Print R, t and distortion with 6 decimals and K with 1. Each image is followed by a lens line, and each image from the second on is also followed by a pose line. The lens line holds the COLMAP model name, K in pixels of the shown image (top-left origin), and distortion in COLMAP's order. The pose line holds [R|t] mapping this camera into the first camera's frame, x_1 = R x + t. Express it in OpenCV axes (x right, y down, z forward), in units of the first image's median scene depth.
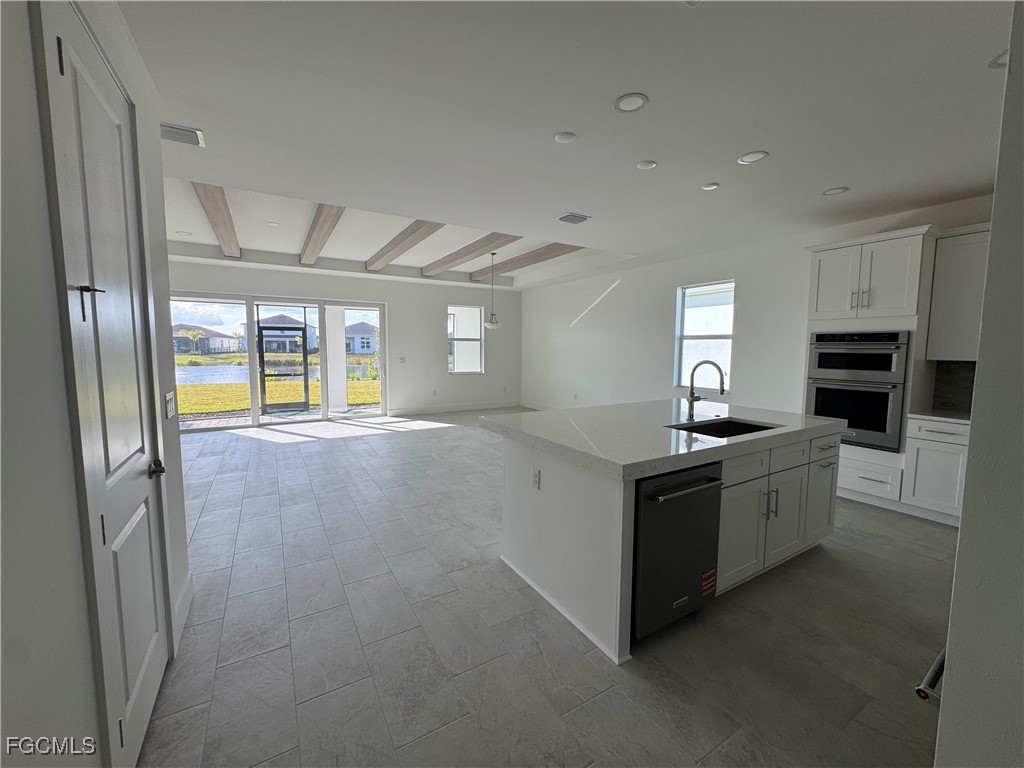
lens RADIAL K [[407.8, 0, 512.1], [0, 407.8, 380.8], [0, 0, 1]] dist [-0.000111, 0.000045]
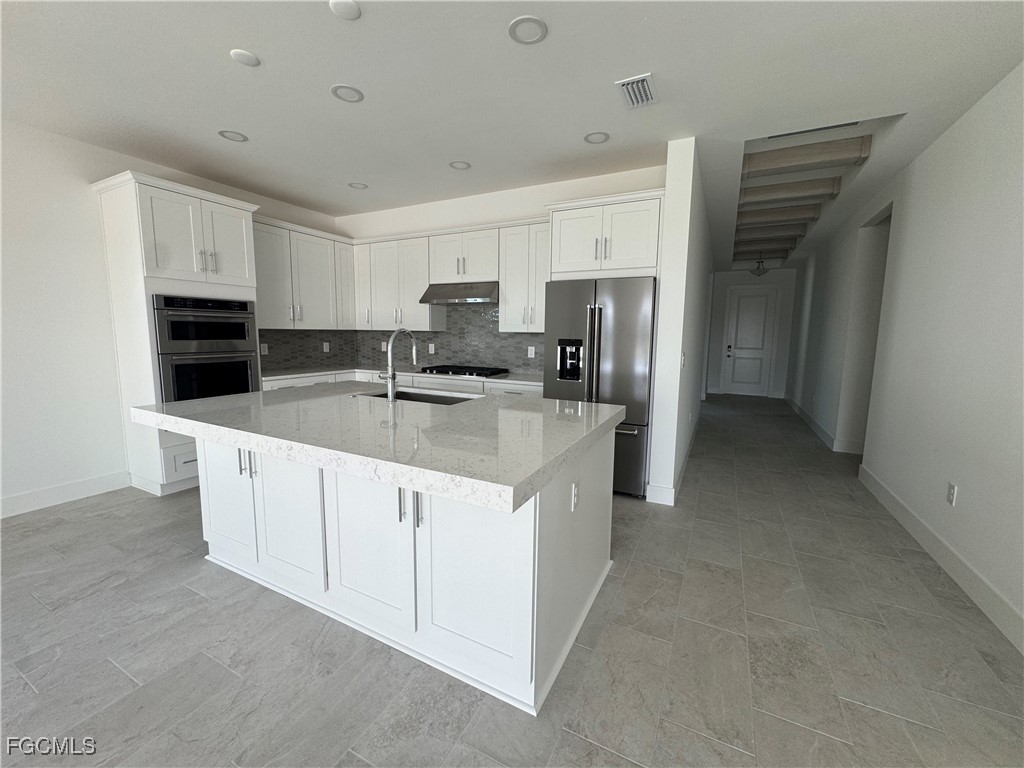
lens RADIAL K [[407.8, 0, 512.1], [0, 407.8, 380.8], [0, 0, 1]] dist [-0.000111, 0.000045]
pose [[-0.522737, -0.114196, 0.844811, -0.311583], [0.053962, 0.984568, 0.166477, -0.055565], [-0.850784, 0.132611, -0.508508, 0.953834]]
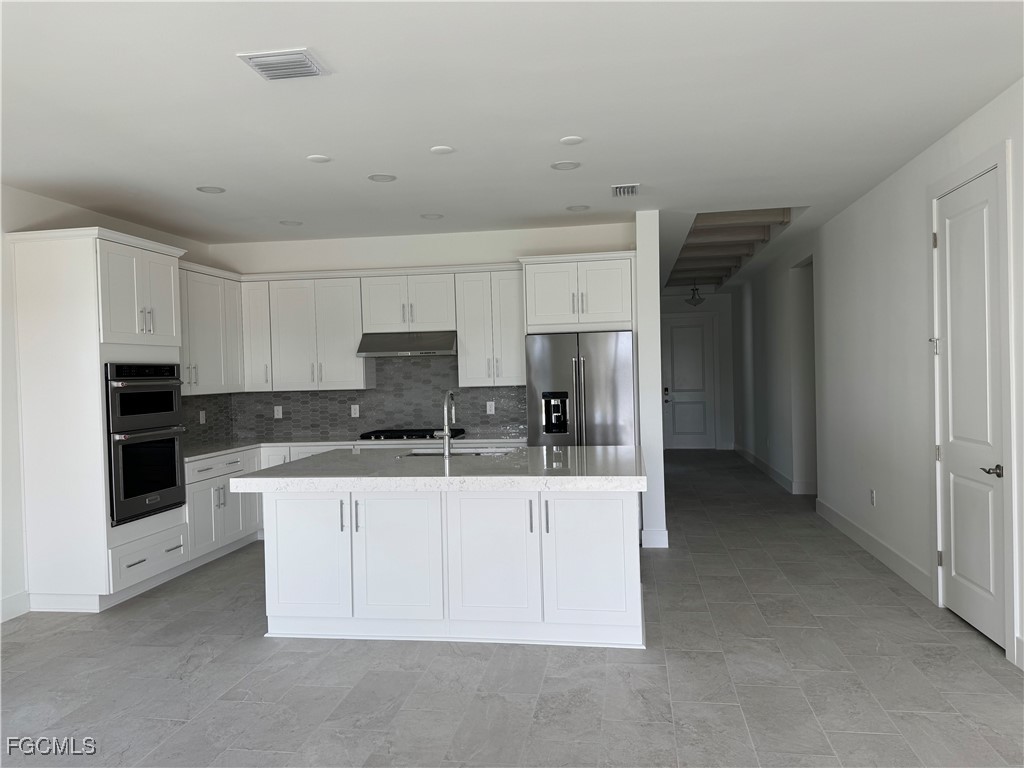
lens RADIAL K [[707.0, 0, 509.2], [0, 707.0, 384.8], [0, 0, 1]] dist [0.110057, -0.149502]
pose [[-0.757805, 0.003112, 0.652473, -0.554328], [0.076267, 0.993556, 0.083839, -0.147304], [-0.648008, 0.113296, -0.753160, 1.642368]]
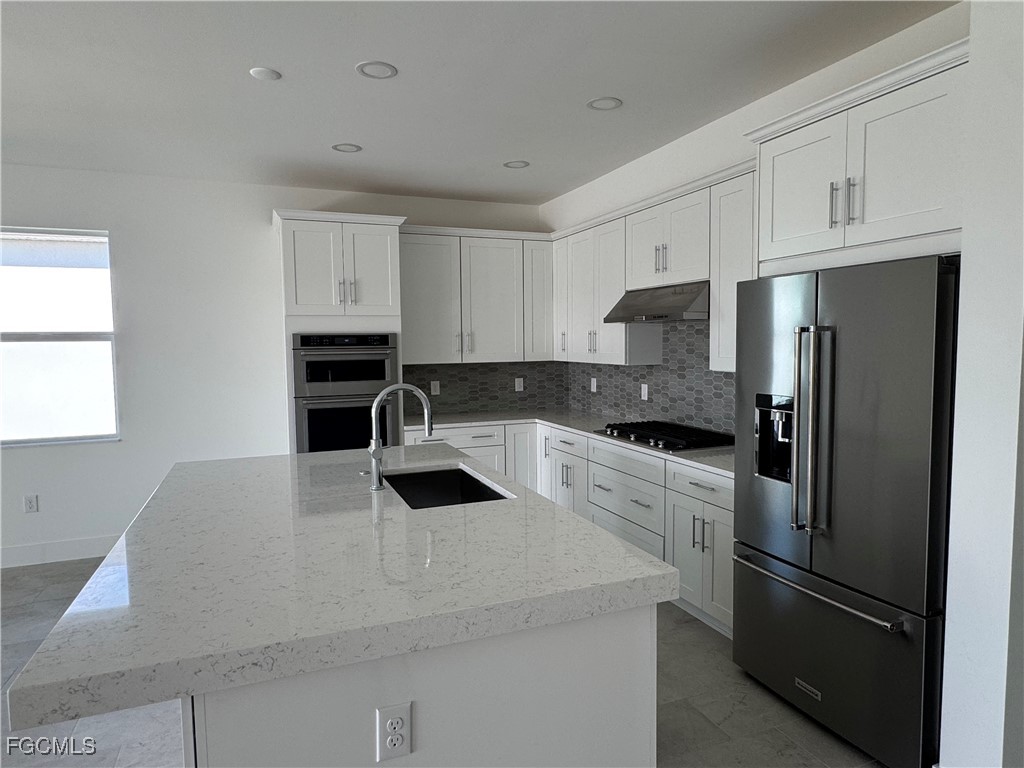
lens RADIAL K [[623.3, 0, 512.0], [0, 623.3, 384.0], [0, 0, 1]] dist [-0.001250, -0.000077]
pose [[0.161227, -0.076370, 0.983958, -0.311497], [0.092721, 0.993764, 0.061938, -0.070275], [-0.982552, 0.081247, 0.167303, 0.514200]]
